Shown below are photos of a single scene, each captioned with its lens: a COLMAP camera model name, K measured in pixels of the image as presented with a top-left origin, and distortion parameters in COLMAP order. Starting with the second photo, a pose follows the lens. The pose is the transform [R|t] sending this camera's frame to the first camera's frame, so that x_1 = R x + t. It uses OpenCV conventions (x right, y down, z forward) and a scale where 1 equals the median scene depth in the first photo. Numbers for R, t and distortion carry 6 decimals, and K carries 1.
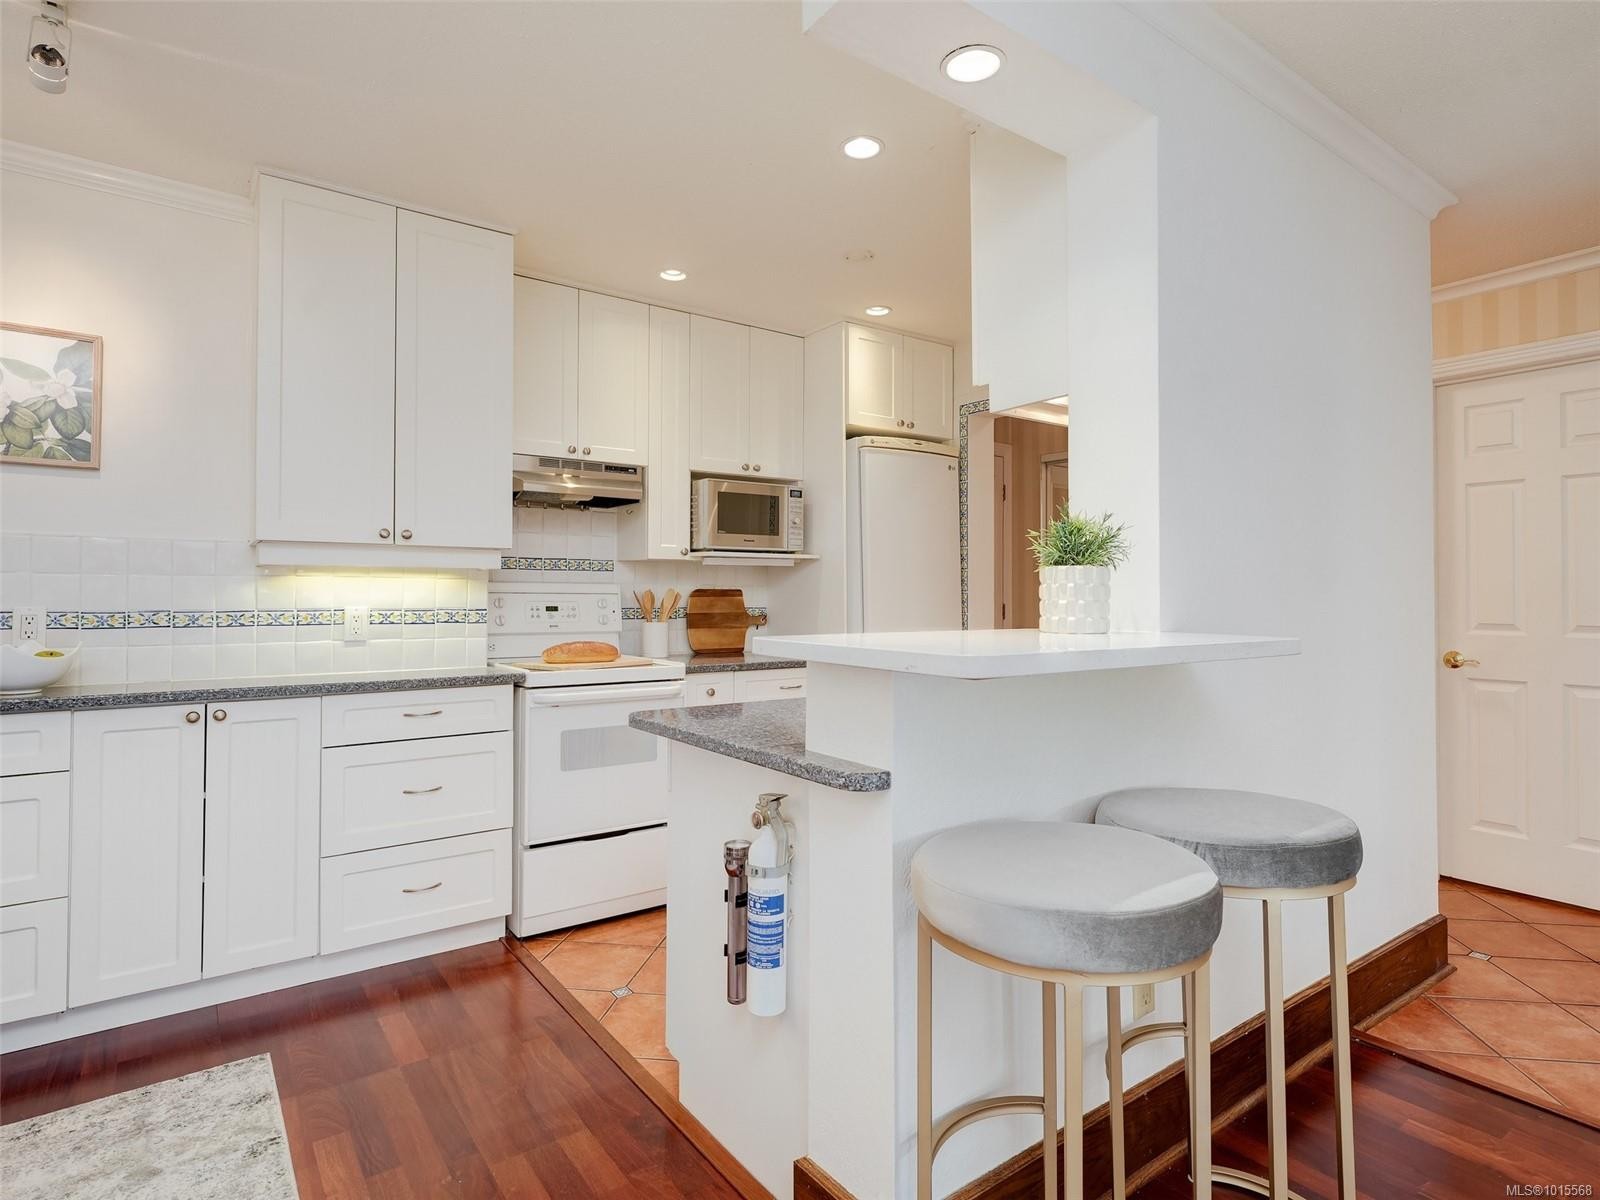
lens RADIAL K [[856.4, 0, 801.3], [0, 856.4, 588.4], [0, 0, 1]] dist [-0.000419, -0.000045]
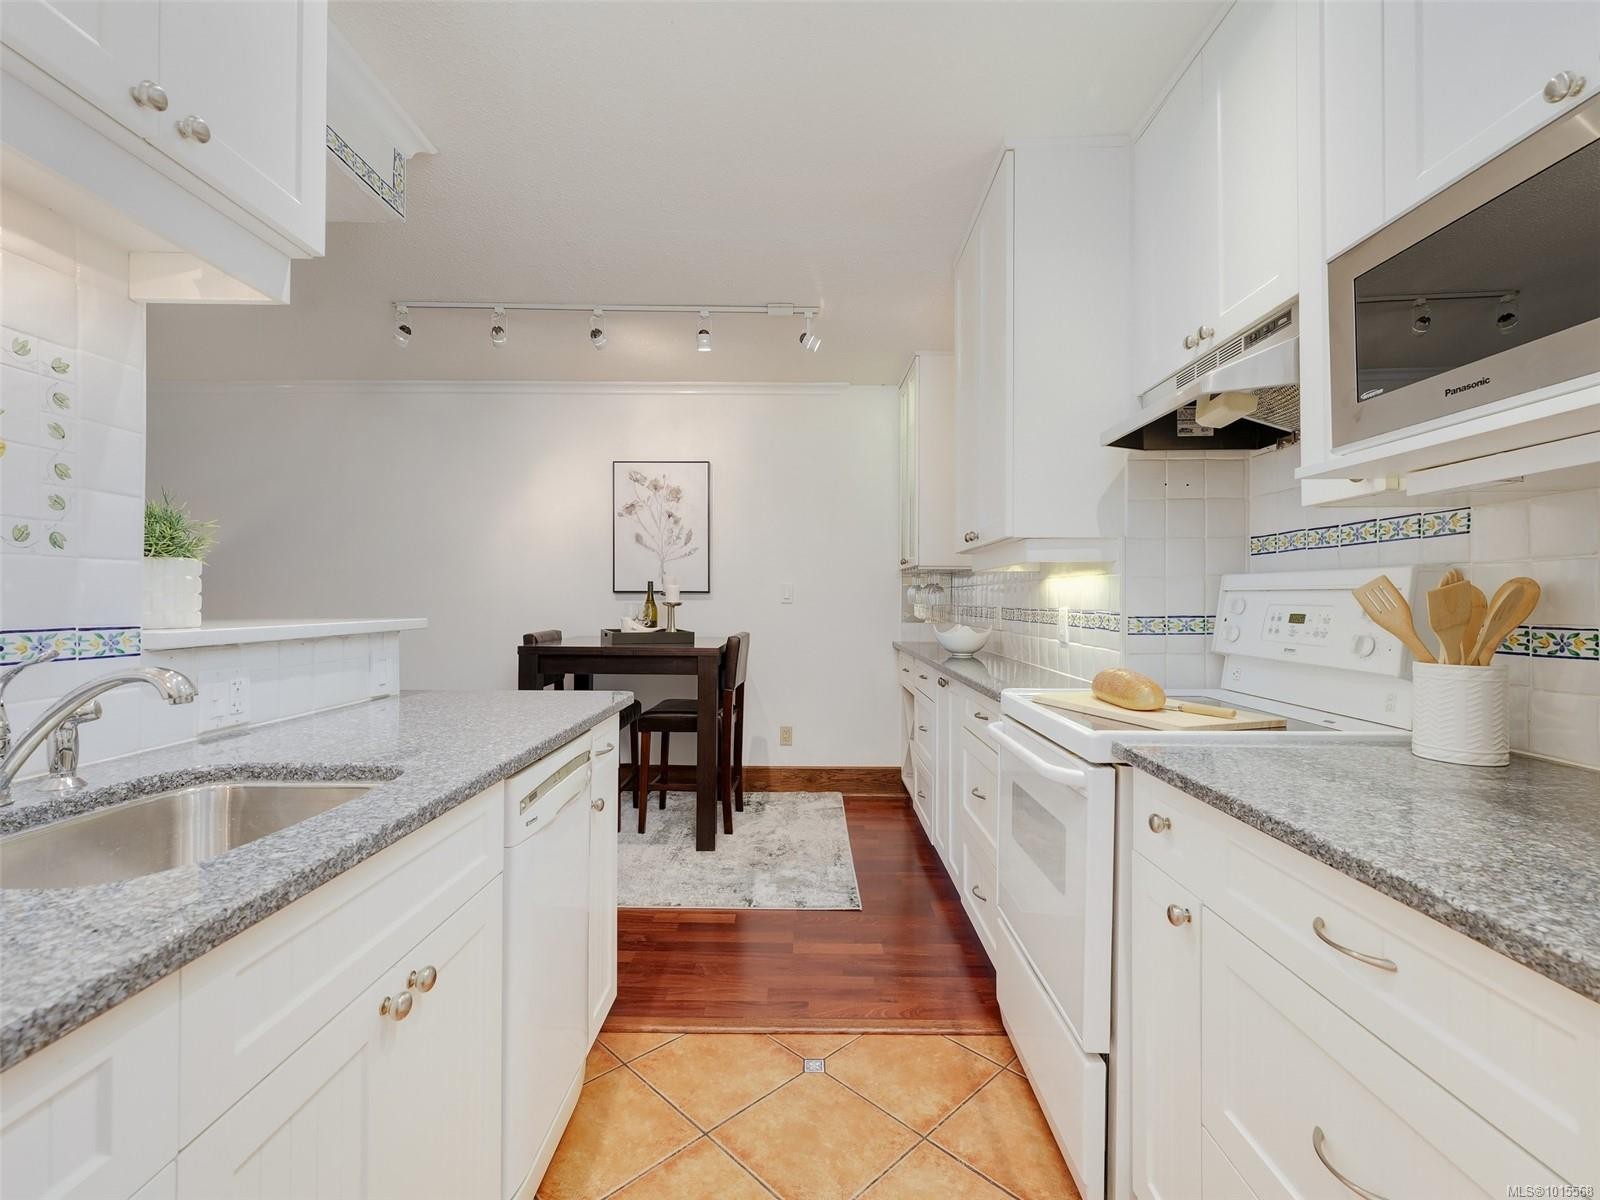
lens RADIAL K [[721.7, 0, 800.0], [0, 721.7, 600.0], [0, 0, 1]] dist [0.001552, 0.000253]
pose [[-0.594809, -0.005679, -0.803847, 0.253911], [0.000787, 0.999970, -0.007647, 0.014513], [0.803867, -0.005181, -0.594787, 0.976502]]
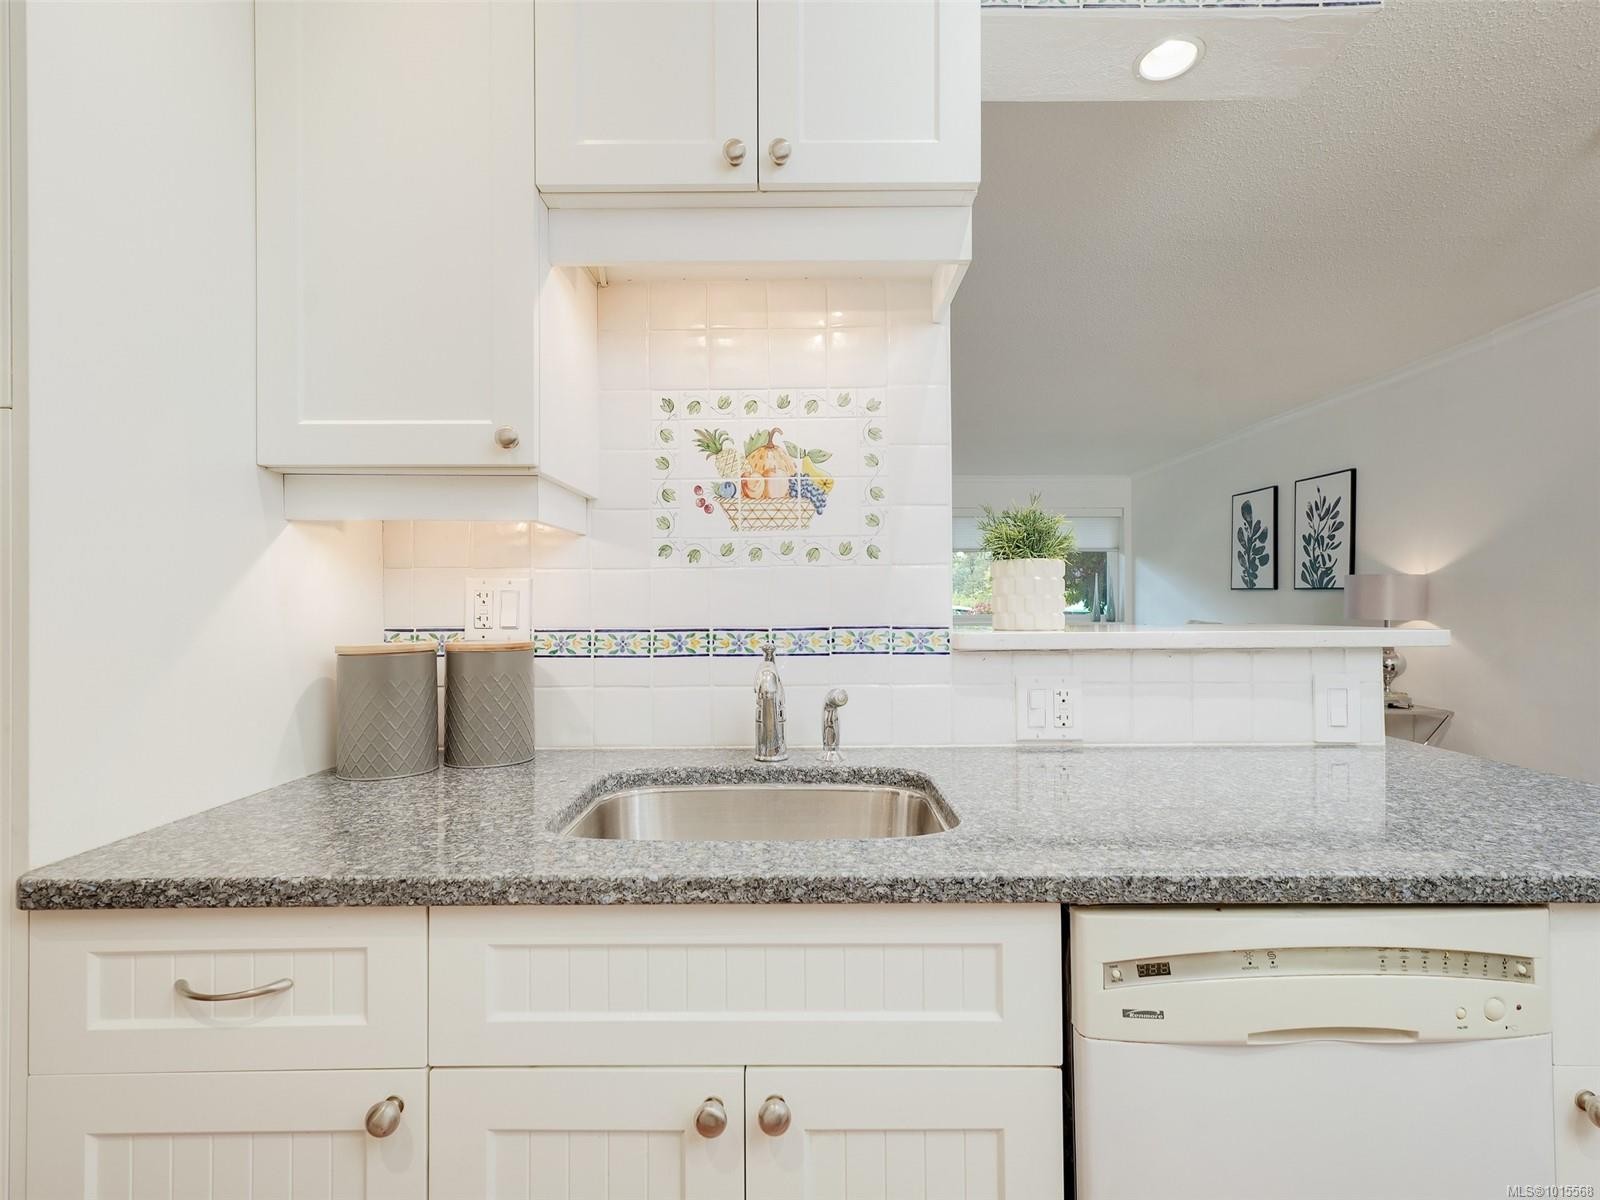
lens RADIAL K [[760.0, 0, 800.0], [0, 760.0, 600.0], [0, 0, 1]] dist [0.003064, 0.000463]
pose [[-0.810144, 0.004198, 0.586216, 0.011719], [-0.002248, 0.999945, -0.010268, 0.014806], [-0.586227, -0.009636, -0.810090, 0.877173]]
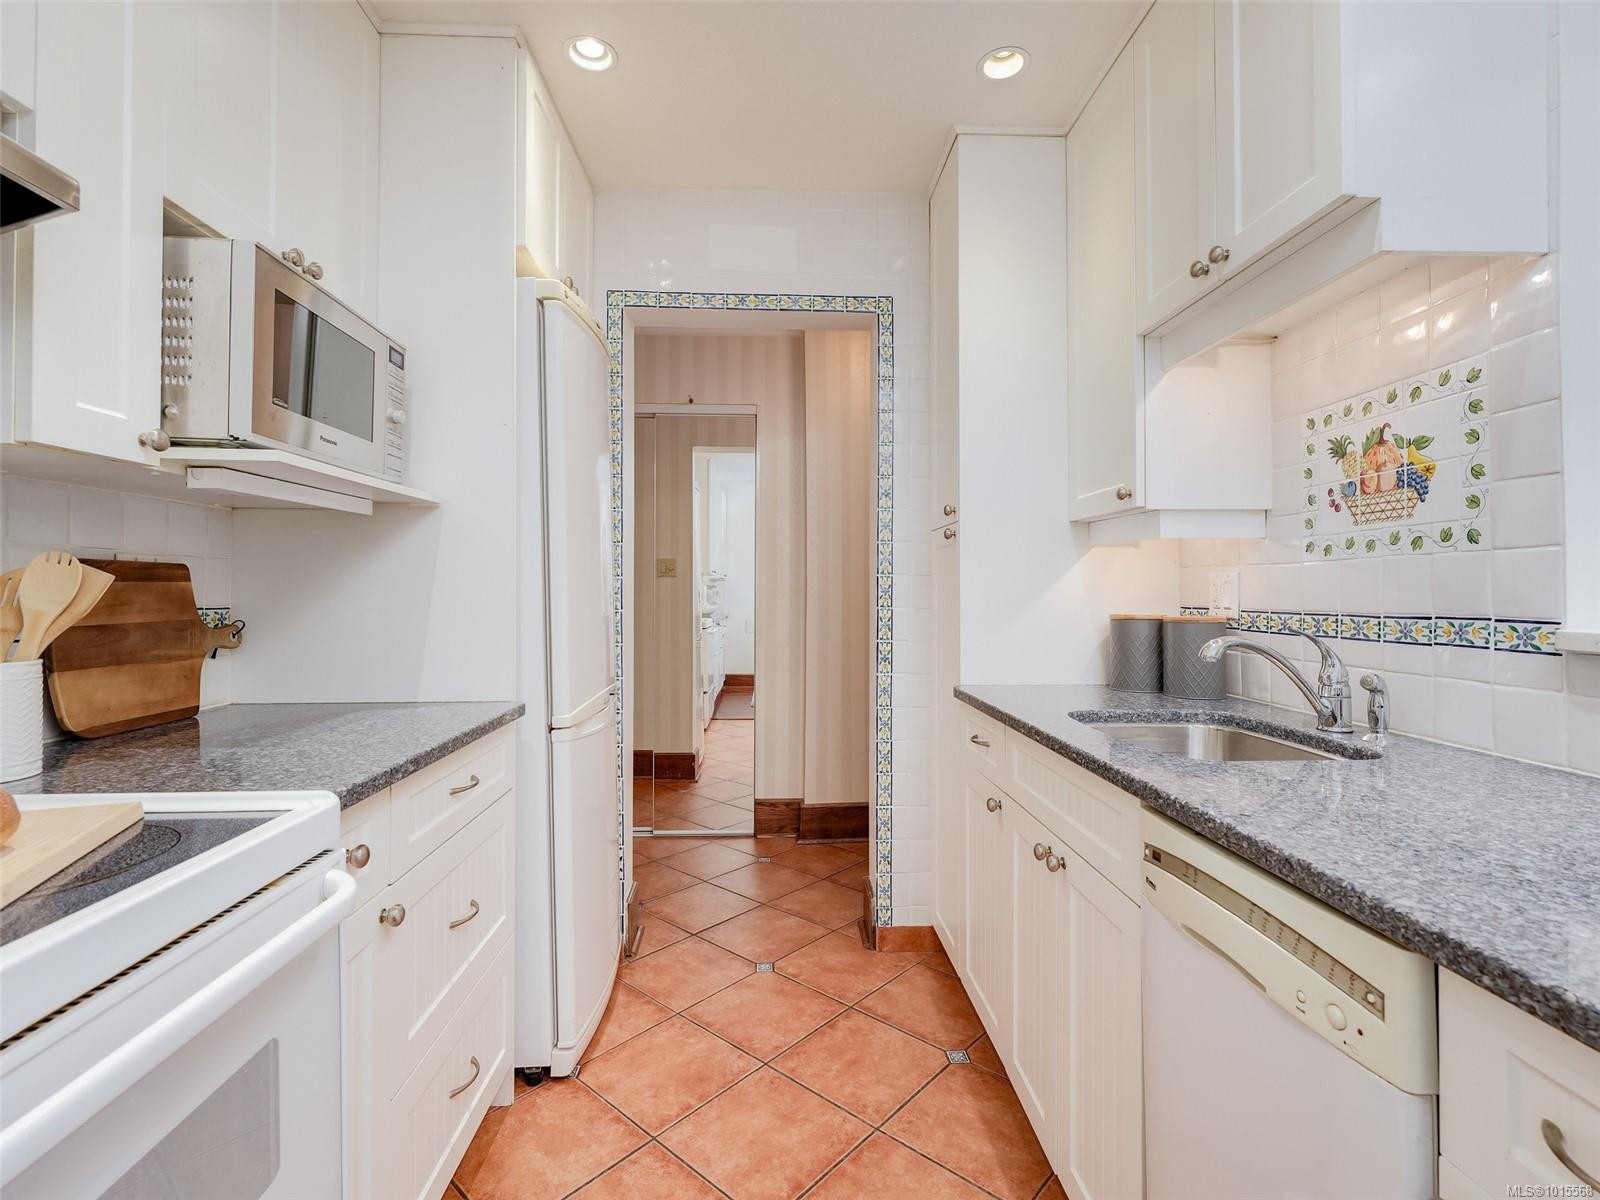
lens RADIAL K [[755.2, 0, 801.1], [0, 755.2, 589.3], [0, 0, 1]] dist [-0.003587, -0.000173]
pose [[0.541982, -0.000984, 0.840389, -0.240659], [-0.005635, 0.999973, 0.004805, 0.011182], [-0.840371, -0.007340, 0.541962, 0.629255]]
